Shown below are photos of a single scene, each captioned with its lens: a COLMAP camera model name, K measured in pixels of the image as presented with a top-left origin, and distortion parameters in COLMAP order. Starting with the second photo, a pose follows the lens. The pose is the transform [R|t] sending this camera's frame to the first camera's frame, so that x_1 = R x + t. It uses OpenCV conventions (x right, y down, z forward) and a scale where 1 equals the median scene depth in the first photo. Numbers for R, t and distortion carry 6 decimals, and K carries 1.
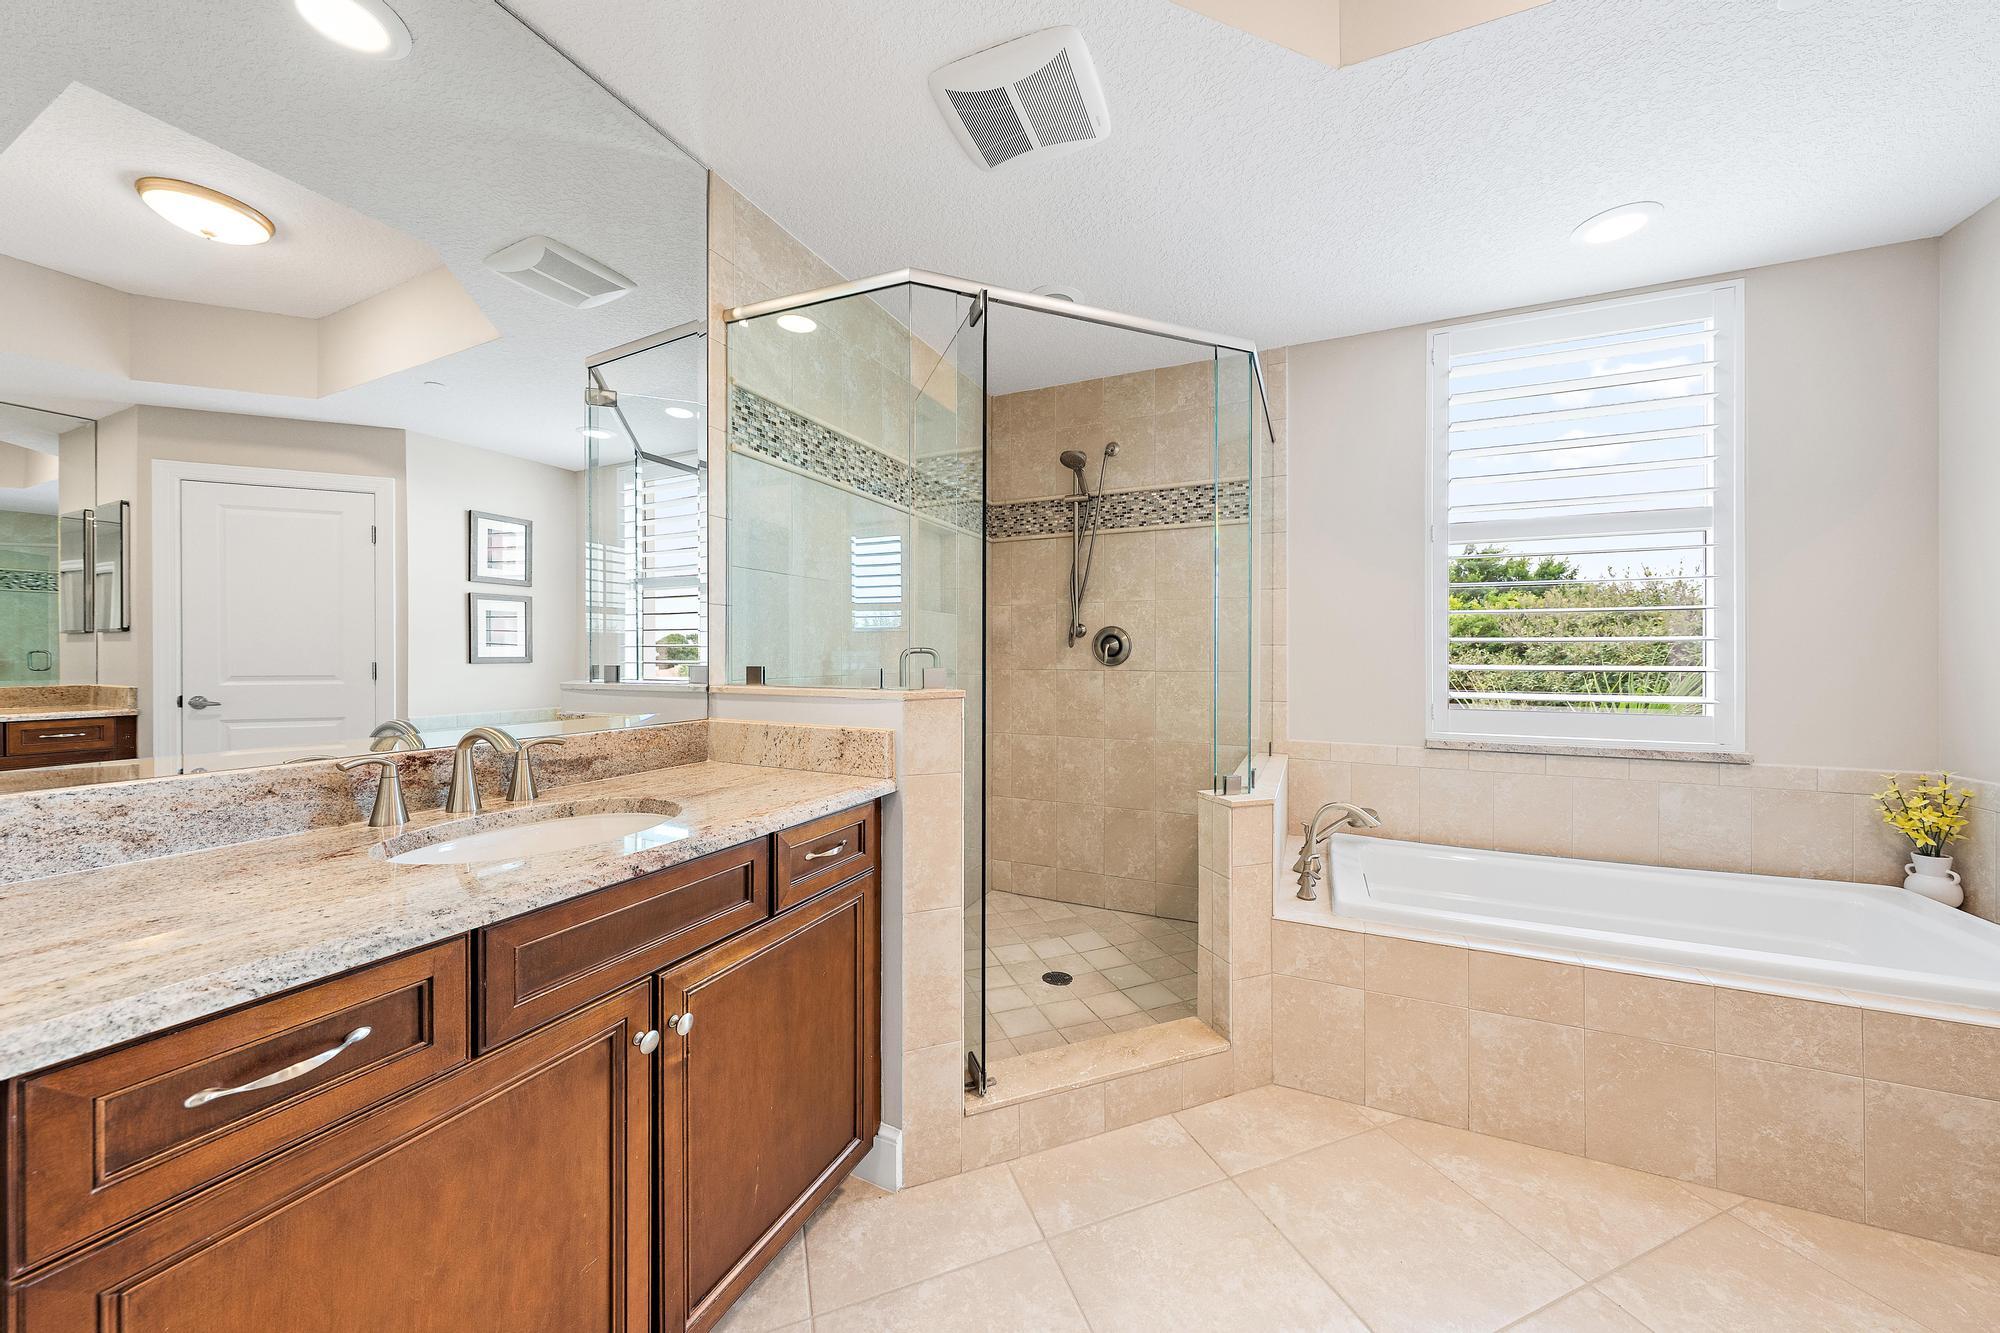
lens RADIAL K [[687.5, 0, 998.1], [0, 687.5, 658.1], [0, 0, 1]] dist [0.002636, 0.000096]
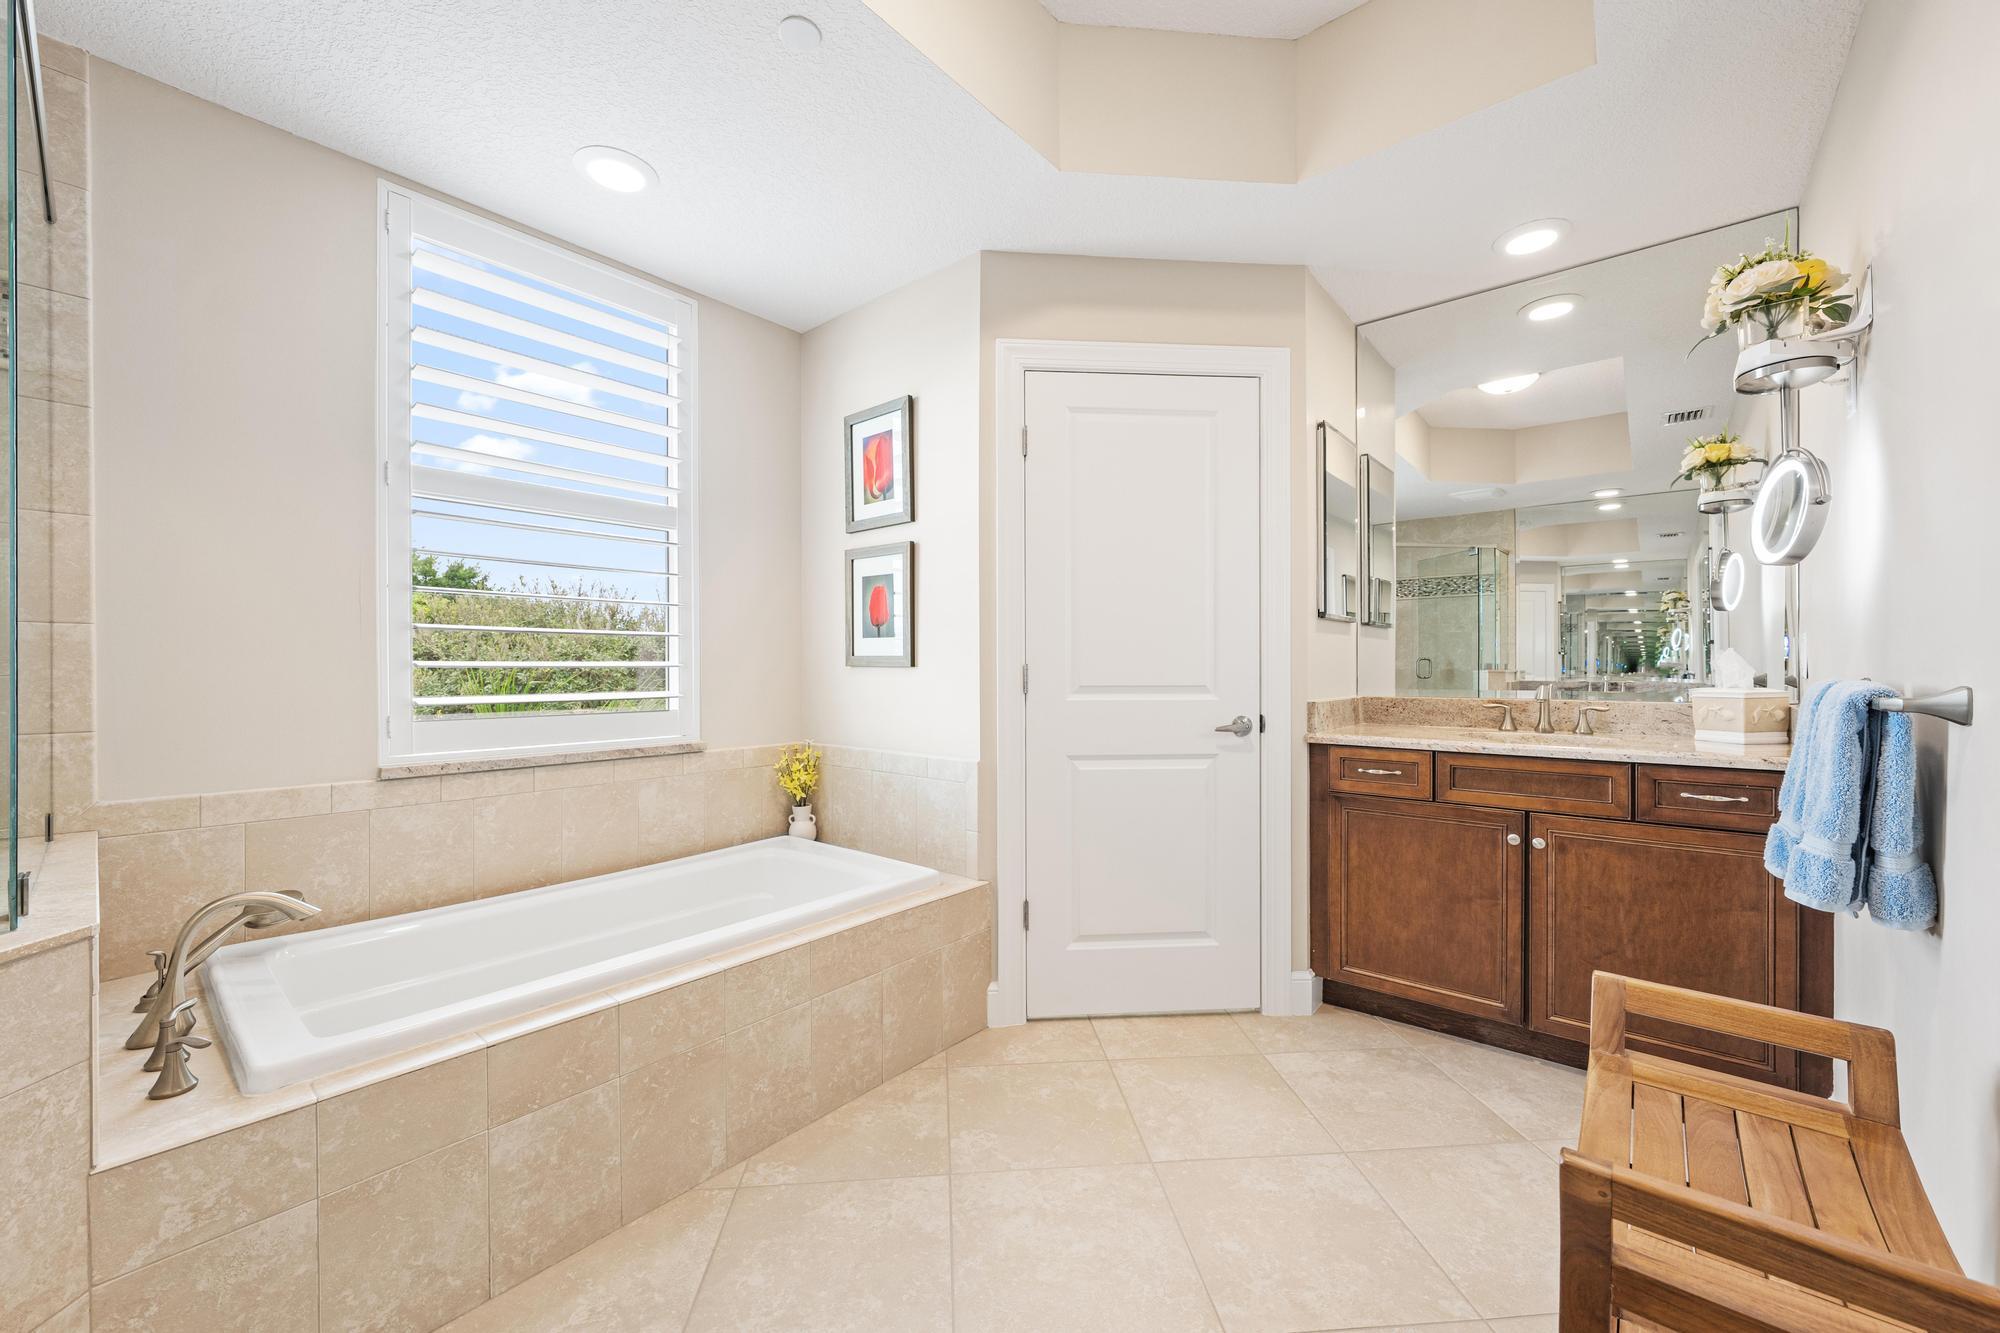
lens RADIAL K [[781.7, 0, 1034.5], [0, 781.7, 667.6], [0, 0, 1]] dist [-0.005753, 0.001172]
pose [[0.257871, -0.004657, 0.966168, 0.040508], [0.007793, 0.999966, 0.002740, 0.024611], [-0.966148, 0.006823, 0.257898, 0.193030]]
